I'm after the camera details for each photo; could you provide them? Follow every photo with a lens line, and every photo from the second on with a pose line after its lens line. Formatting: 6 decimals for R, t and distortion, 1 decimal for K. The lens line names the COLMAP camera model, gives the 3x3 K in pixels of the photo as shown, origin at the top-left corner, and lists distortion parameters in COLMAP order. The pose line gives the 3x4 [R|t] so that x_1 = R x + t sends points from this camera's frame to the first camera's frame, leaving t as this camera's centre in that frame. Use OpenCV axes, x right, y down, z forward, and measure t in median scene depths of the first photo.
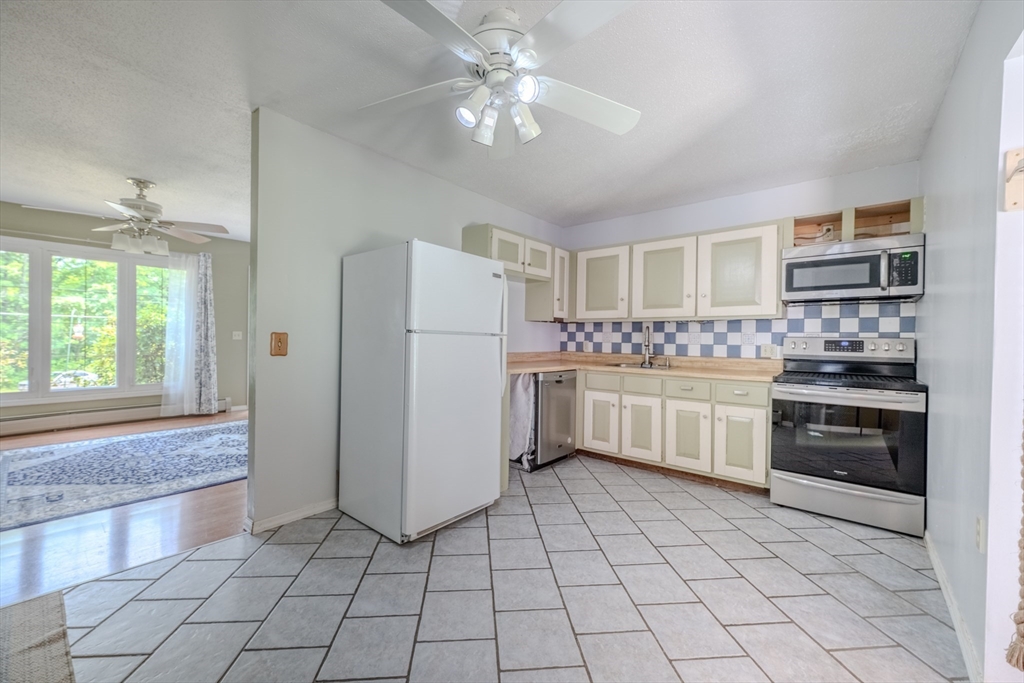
lens RADIAL K [[415.5, 0, 514.8], [0, 415.5, 337.1], [0, 0, 1]] dist [0.000846, -0.000468]
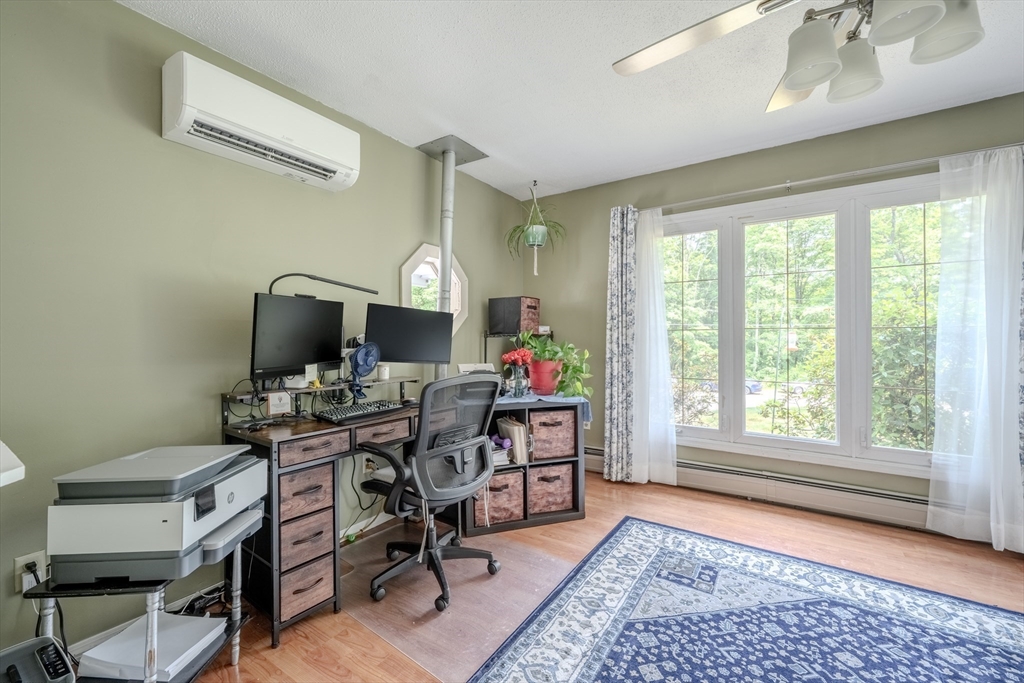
lens RADIAL K [[415.5, 0, 508.7], [0, 415.5, 335.5], [0, 0, 1]] dist [0.000846, -0.000468]
pose [[0.103619, -0.019679, -0.994422, -0.498162], [-0.000373, 0.999803, -0.019824, -0.009929], [0.994617, 0.002425, 0.103591, 0.559110]]
